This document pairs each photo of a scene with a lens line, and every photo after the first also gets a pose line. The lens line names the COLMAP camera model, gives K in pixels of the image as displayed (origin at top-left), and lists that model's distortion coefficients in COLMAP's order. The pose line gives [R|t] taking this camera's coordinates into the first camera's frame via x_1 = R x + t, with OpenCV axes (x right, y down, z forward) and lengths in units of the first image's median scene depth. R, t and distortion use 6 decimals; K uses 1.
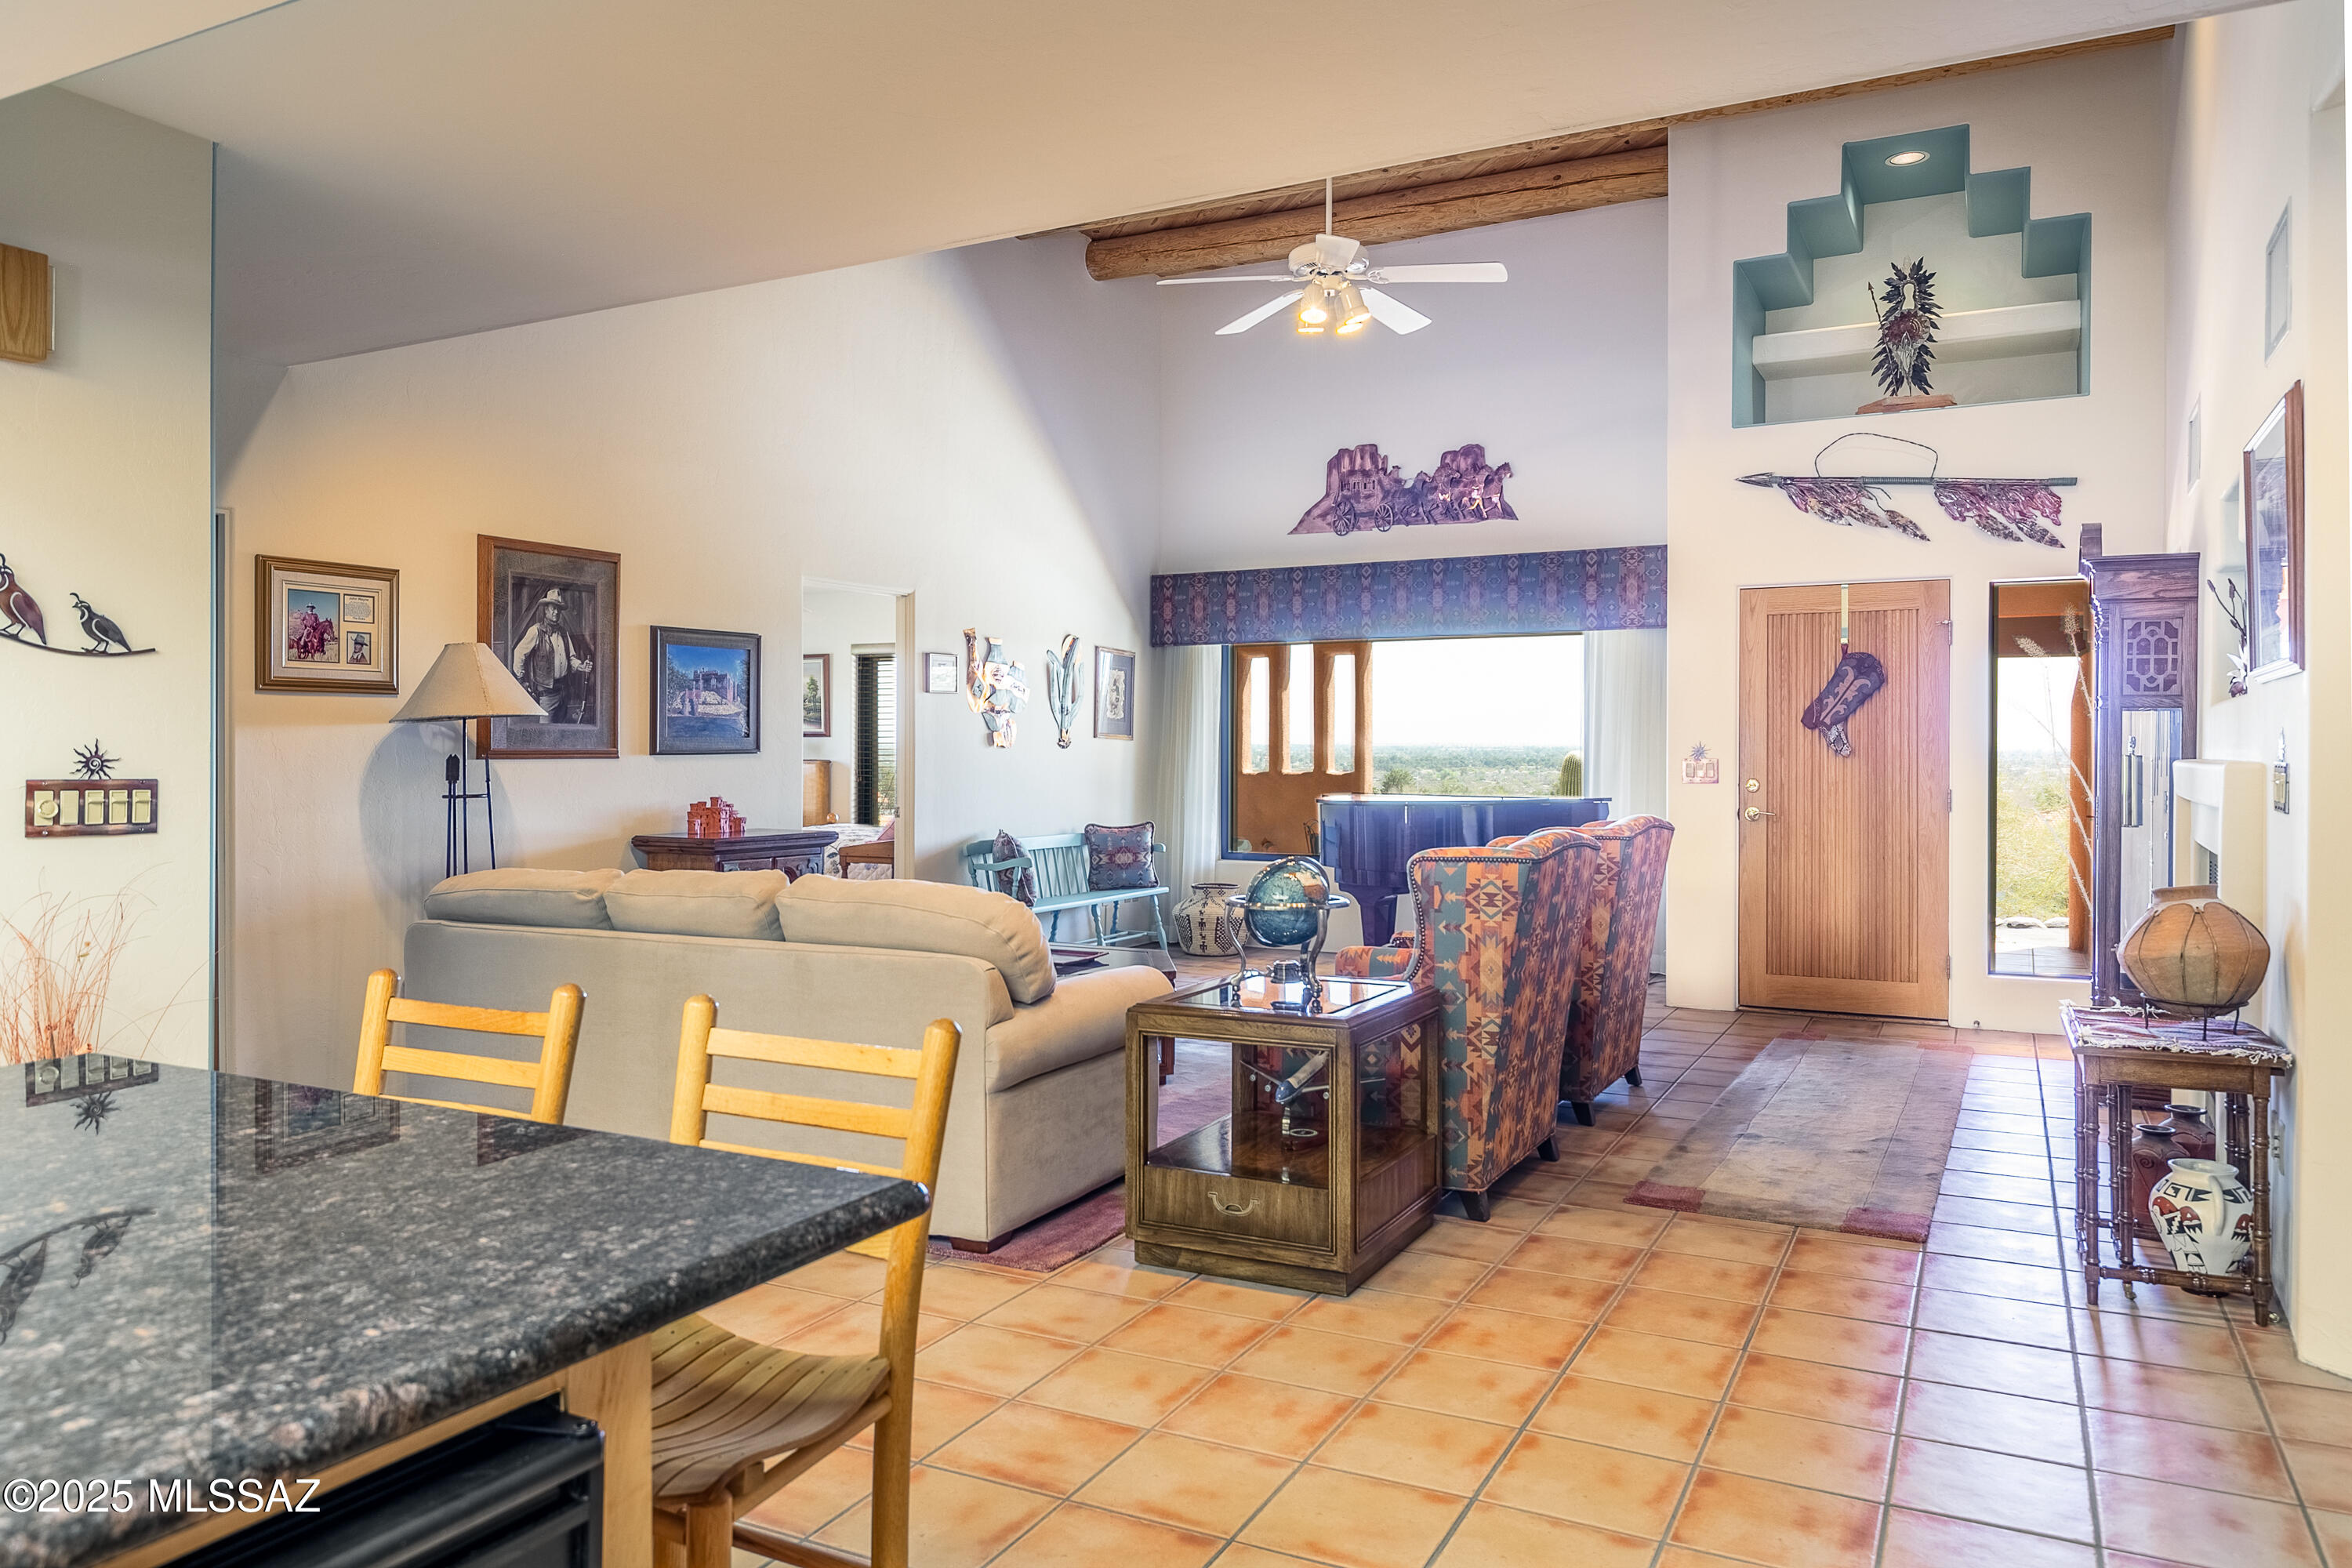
lens RADIAL K [[1596.3, 0, 1164.6], [0, 1596.3, 757.0], [0, 0, 1]] dist [-0.004674, -0.000862]
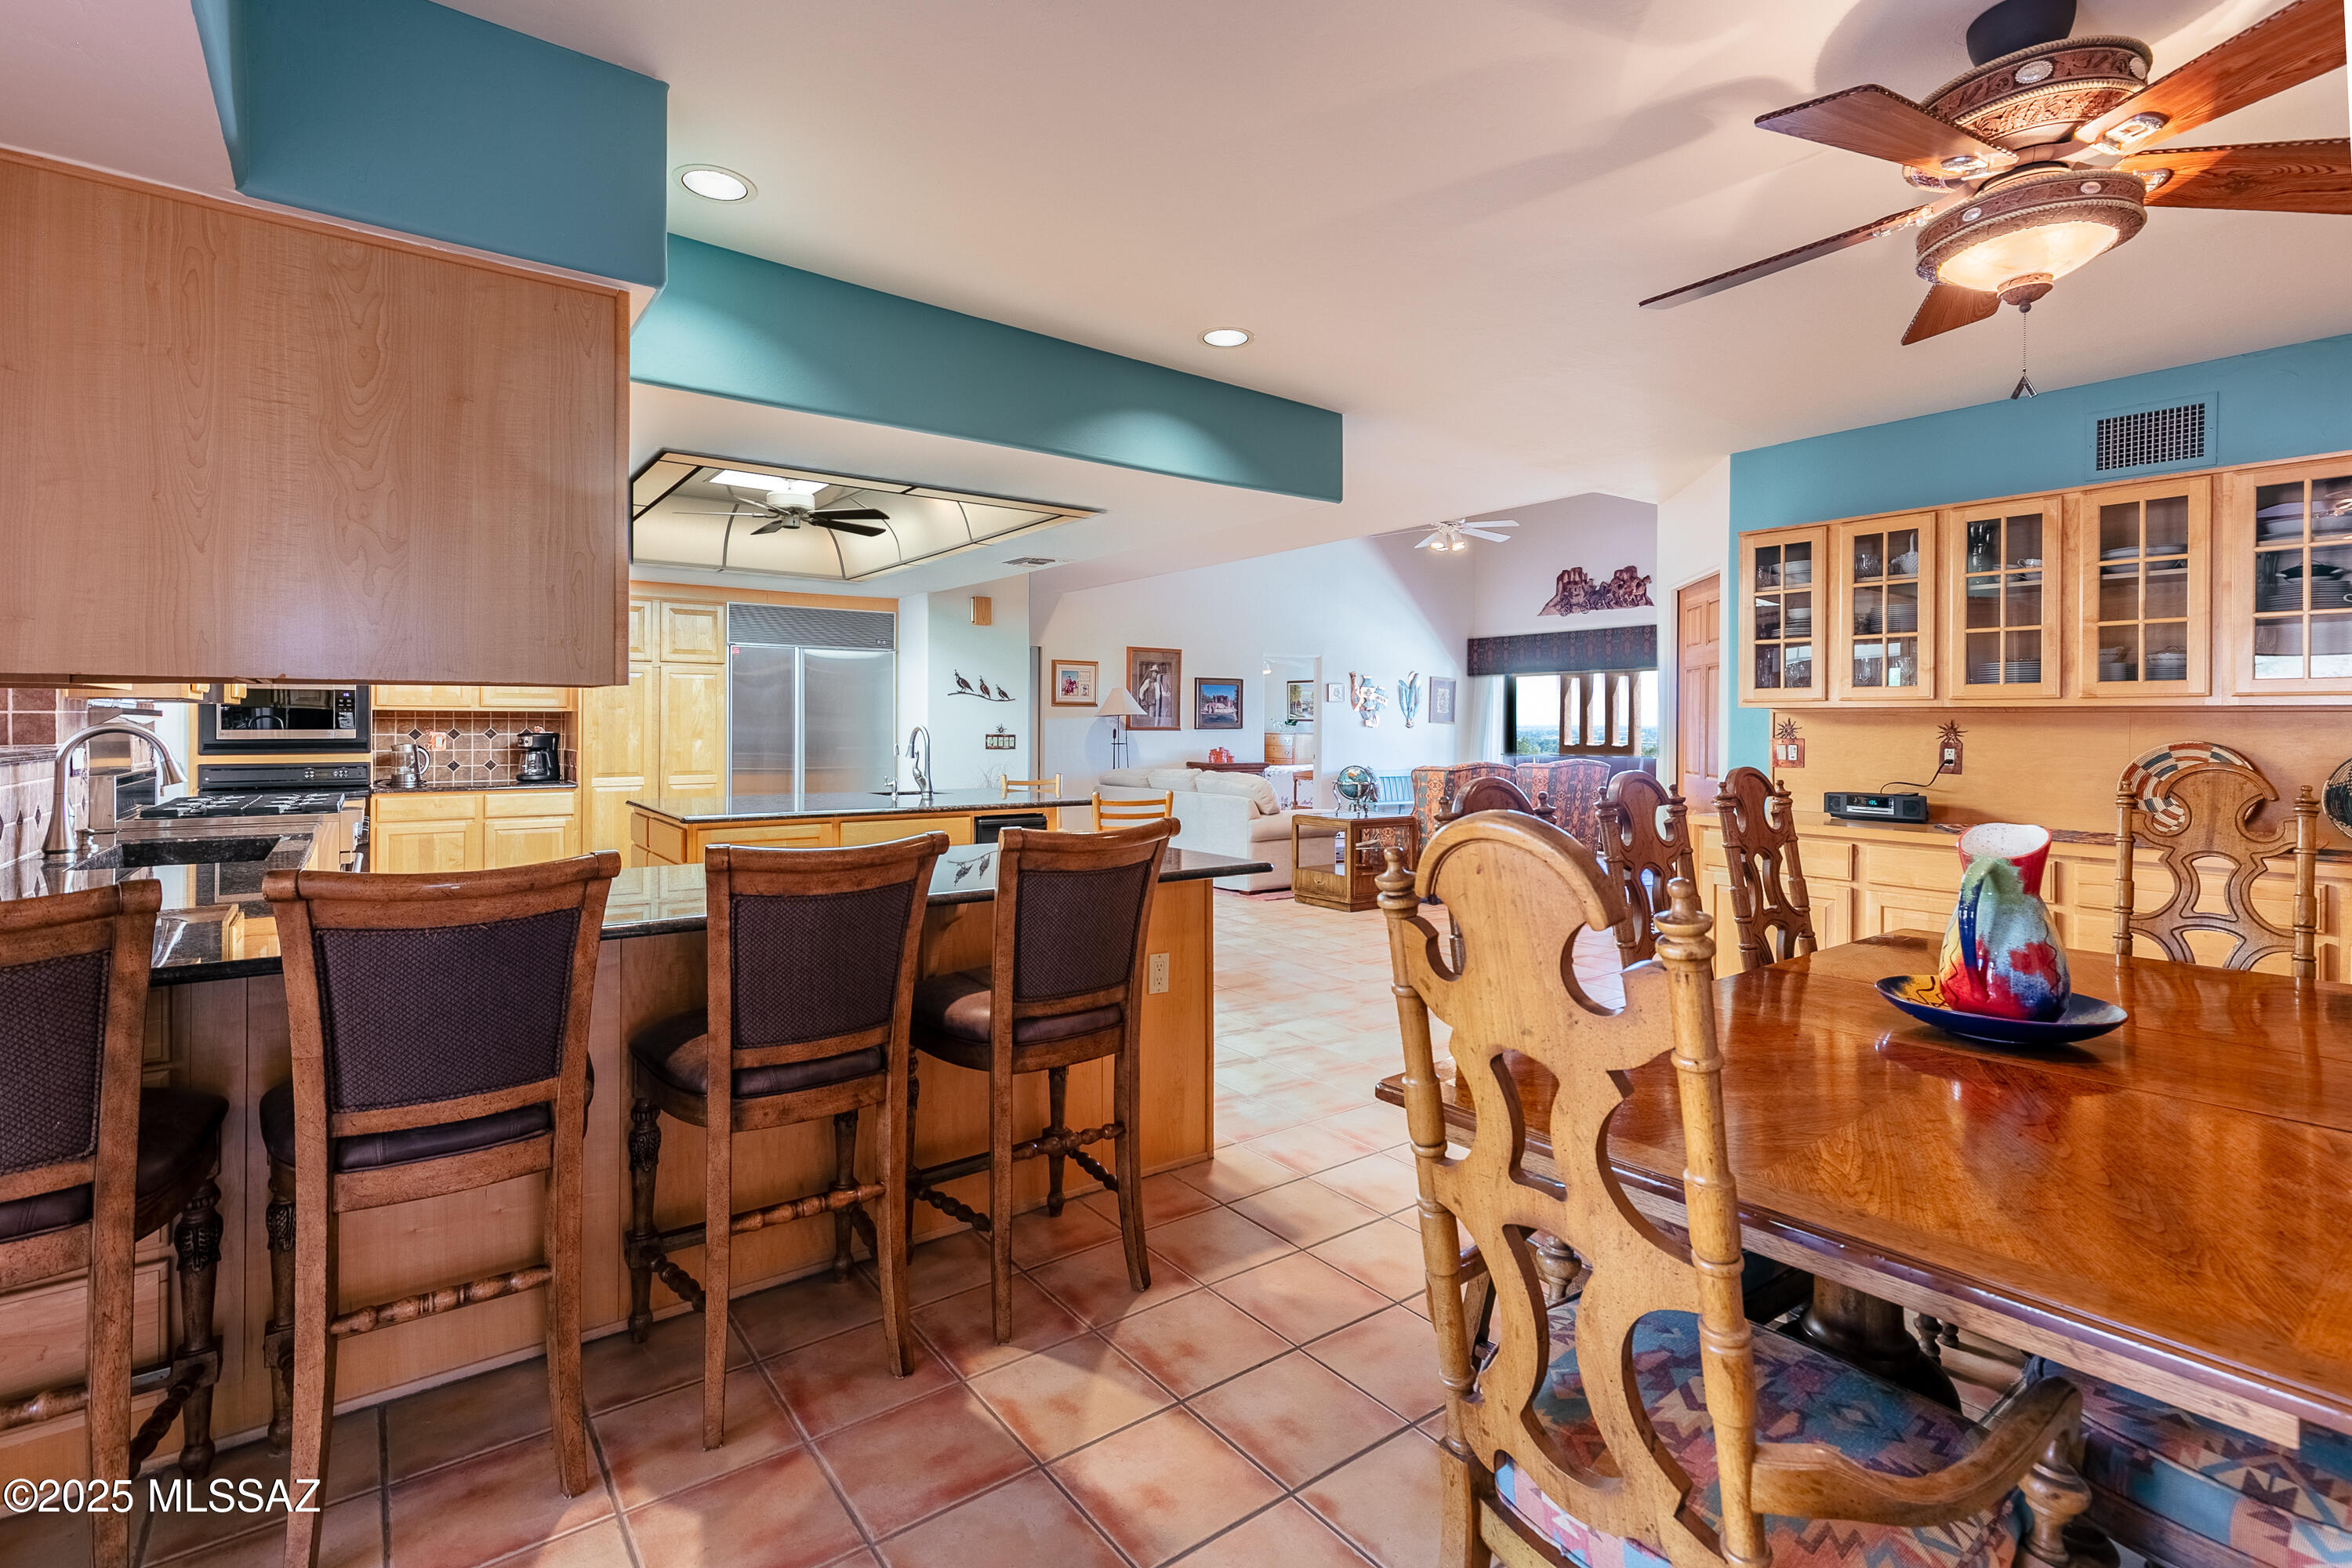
lens RADIAL K [[1093.3, 0, 1169.9], [0, 1093.3, 700.9], [0, 0, 1]] dist [0.004390, 0.000078]
pose [[0.899088, -0.004526, -0.437746, 0.366909], [-0.008562, 0.999574, -0.027919, 0.001900], [0.437685, 0.028850, 0.898665, -0.514588]]
